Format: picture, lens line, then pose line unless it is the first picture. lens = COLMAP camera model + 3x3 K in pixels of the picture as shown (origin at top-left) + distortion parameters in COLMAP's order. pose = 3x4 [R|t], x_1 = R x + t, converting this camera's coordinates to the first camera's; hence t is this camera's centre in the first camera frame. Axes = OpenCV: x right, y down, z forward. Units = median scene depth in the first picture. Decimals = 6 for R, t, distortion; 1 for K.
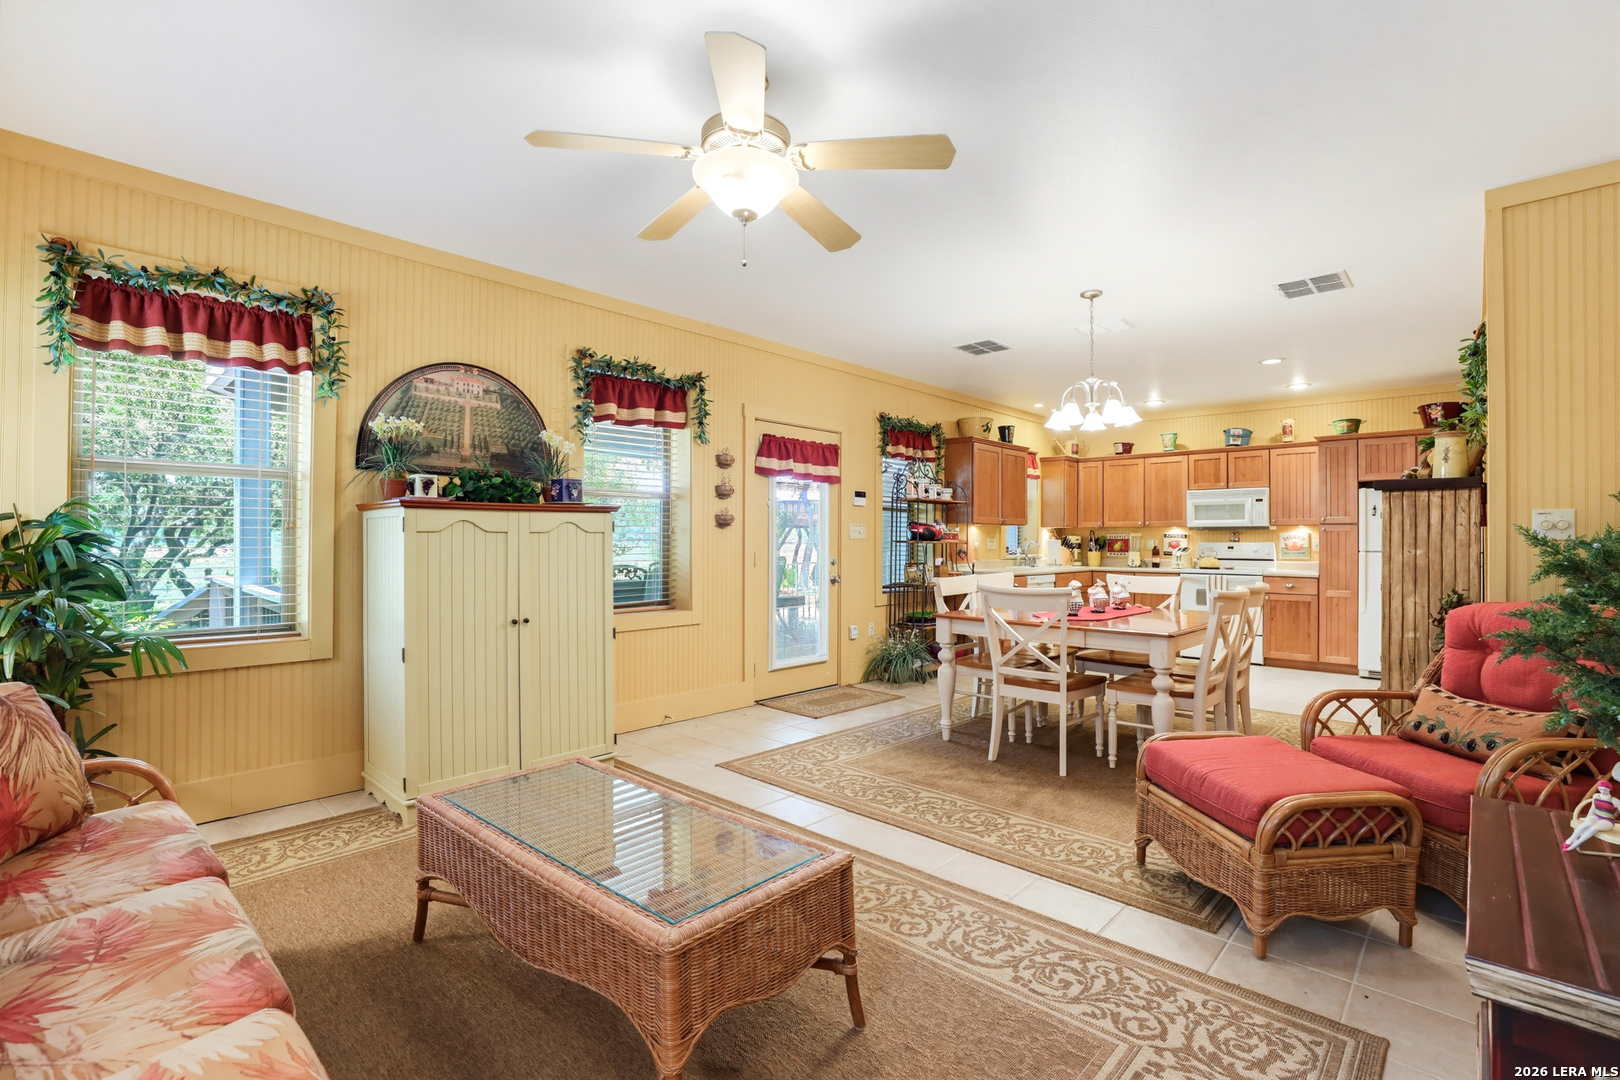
lens RADIAL K [[728.2, 0, 836.8], [0, 728.2, 539.2], [0, 0, 1]] dist [-0.011531, 0.000040]
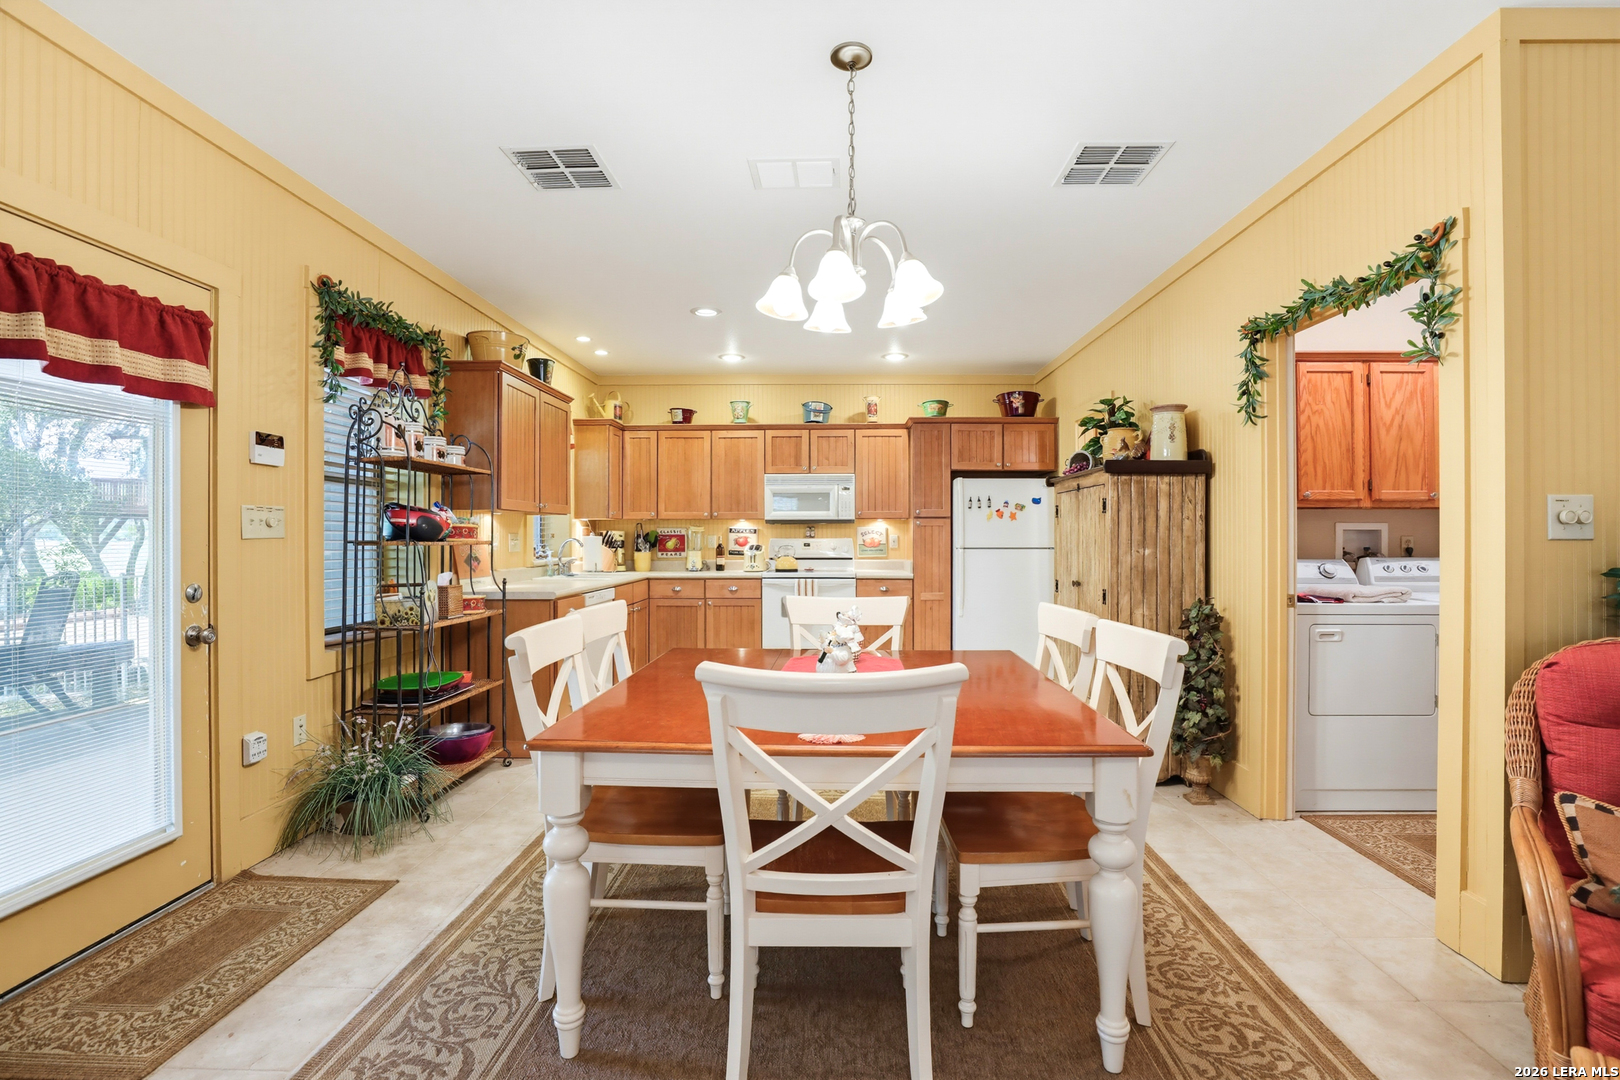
lens RADIAL K [[737.2, 0, 814.3], [0, 737.2, 535.3], [0, 0, 1]] dist [-0.043858, 0.014580]
pose [[0.764048, -0.004347, 0.645144, 0.000960], [0.002610, 0.999990, 0.003647, -0.002878], [-0.645154, -0.001103, 0.764052, 0.418328]]
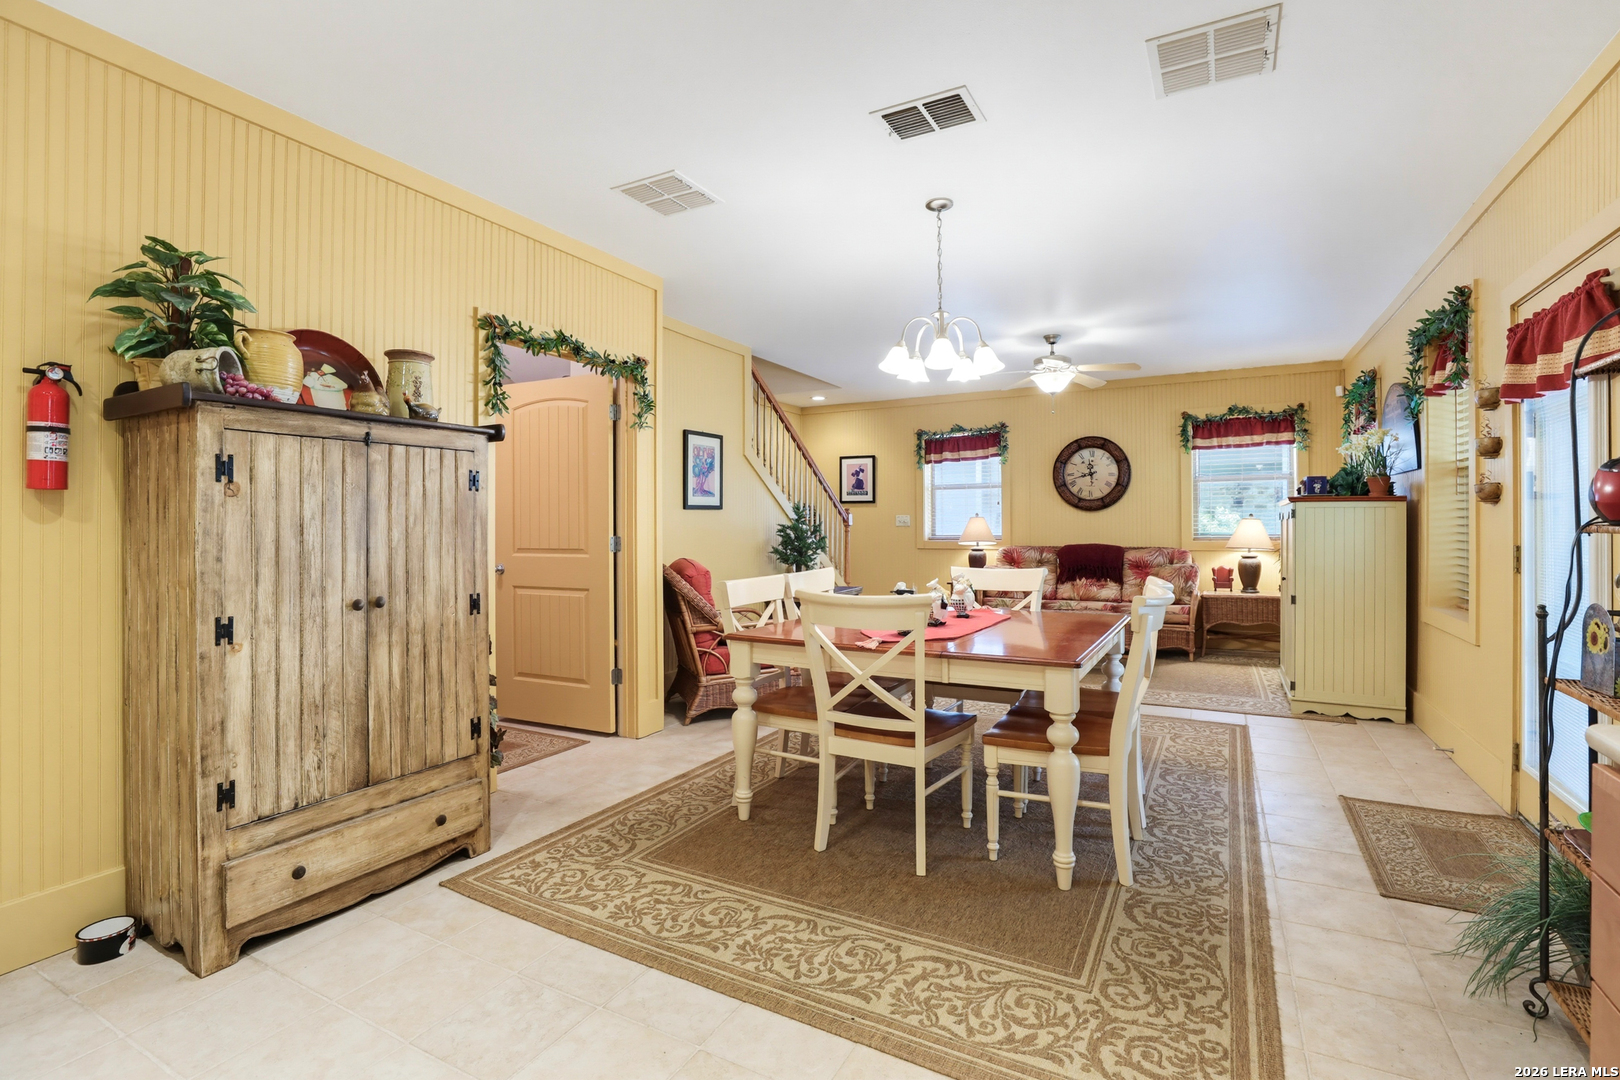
lens RADIAL K [[752.0, 0, 834.9], [0, 752.0, 521.3], [0, 0, 1]] dist [-0.023283, -0.000002]
pose [[-0.966327, -0.001432, -0.257315, 0.442505], [0.000303, 0.999977, -0.006704, 0.002923], [0.257319, -0.006556, -0.966304, 1.158663]]
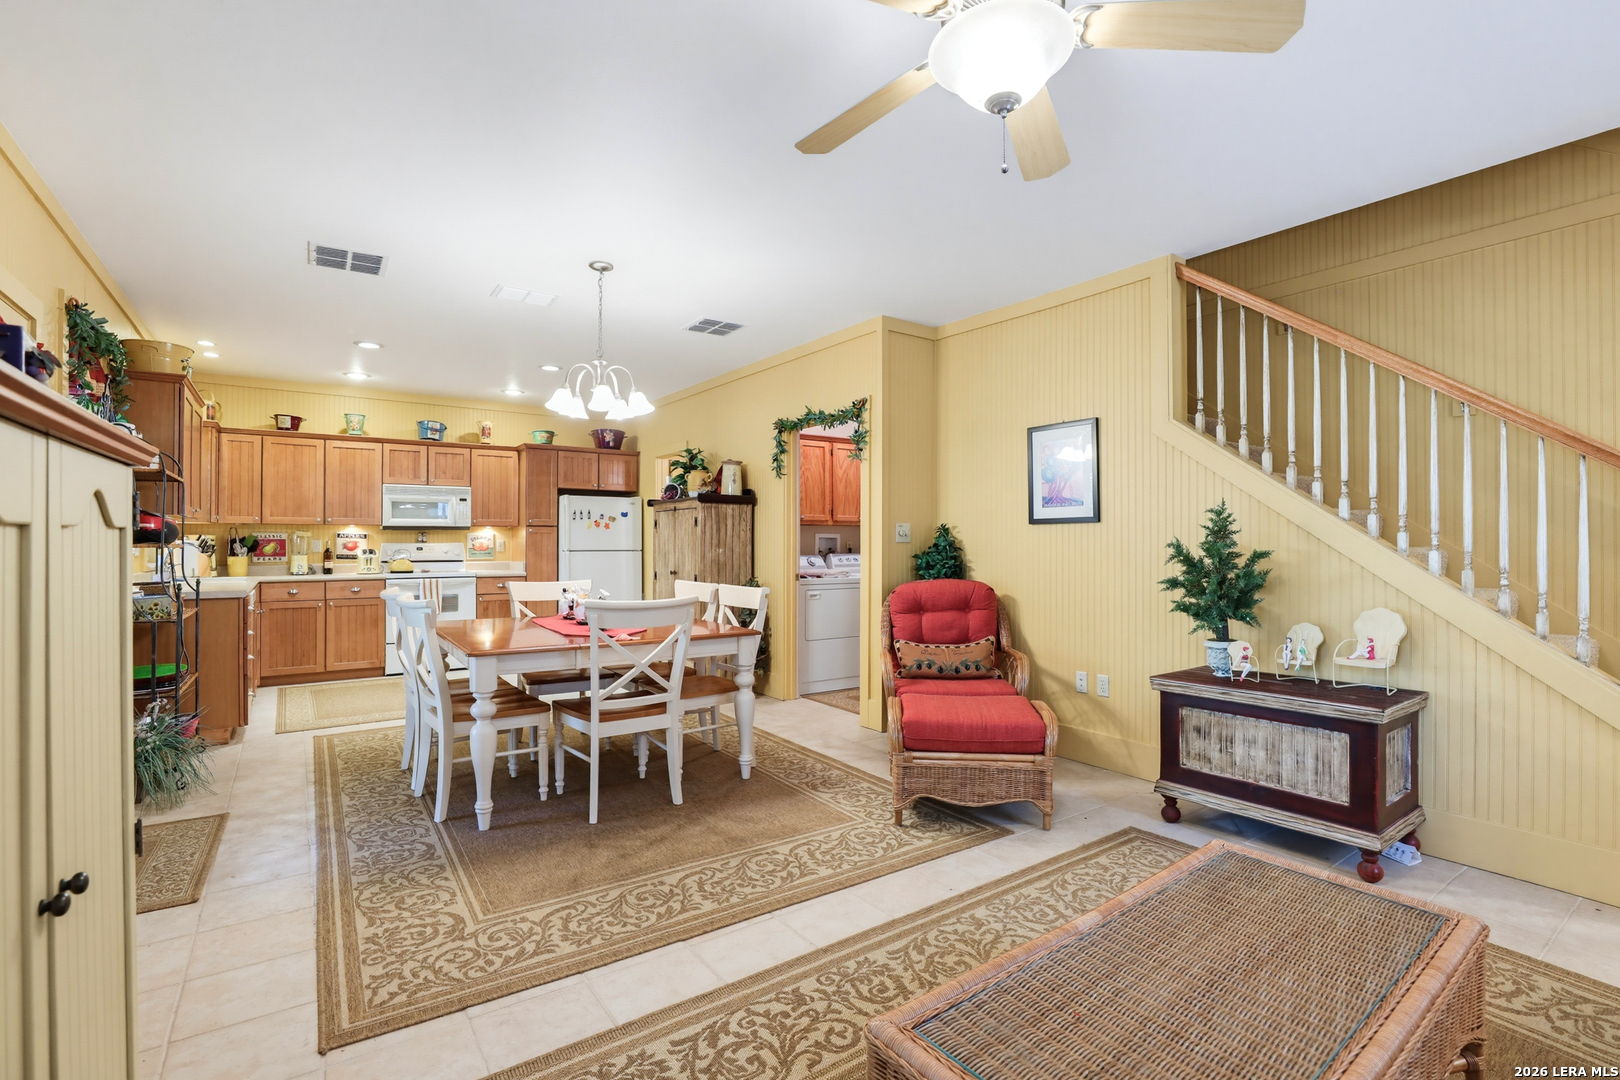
lens RADIAL K [[750.0, 0, 810.0], [0, 750.0, 540.0], [0, 0, 1]] dist [-0.053023, 0.015688]
pose [[0.231928, -0.001855, 0.972731, -0.315406], [-0.001819, 0.999996, 0.002341, -0.003206], [-0.972731, -0.002313, 0.231923, 0.359167]]
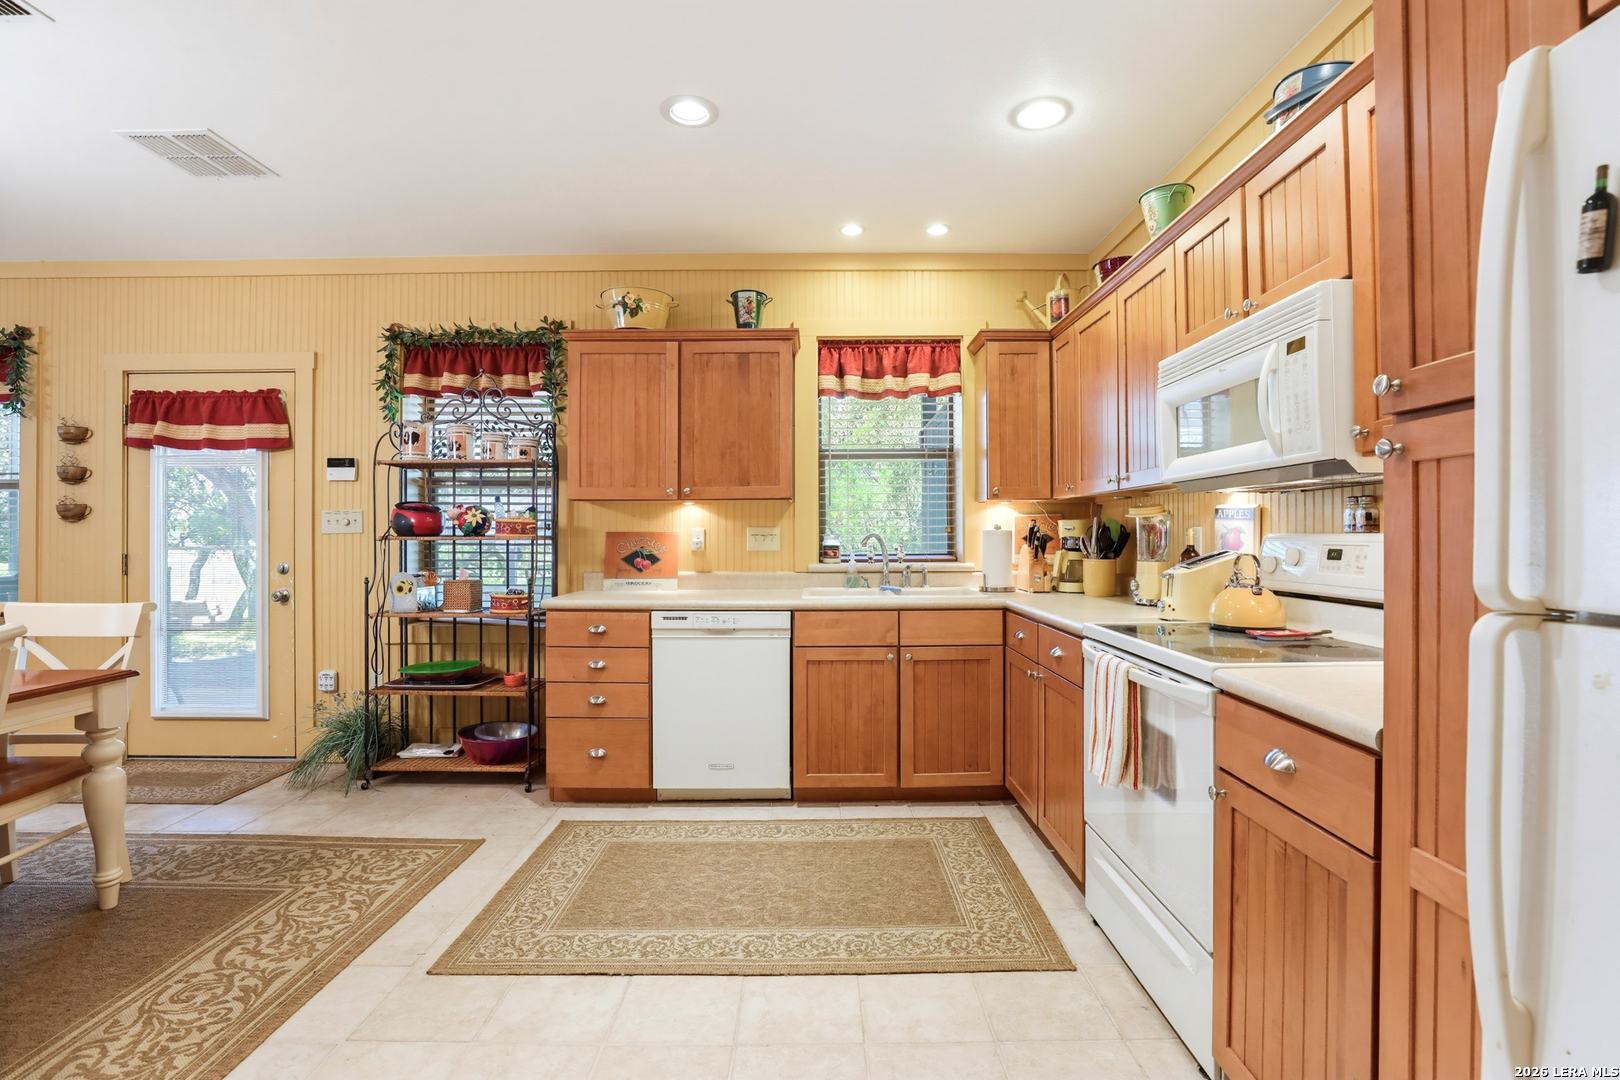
lens RADIAL K [[737.2, 0, 814.3], [0, 737.2, 535.3], [0, 0, 1]] dist [-0.043858, 0.014580]
pose [[0.674434, -0.005315, -0.738316, 0.734169], [0.007994, 0.999968, 0.000103, 0.004100], [0.738291, -0.005972, 0.674455, 0.840145]]
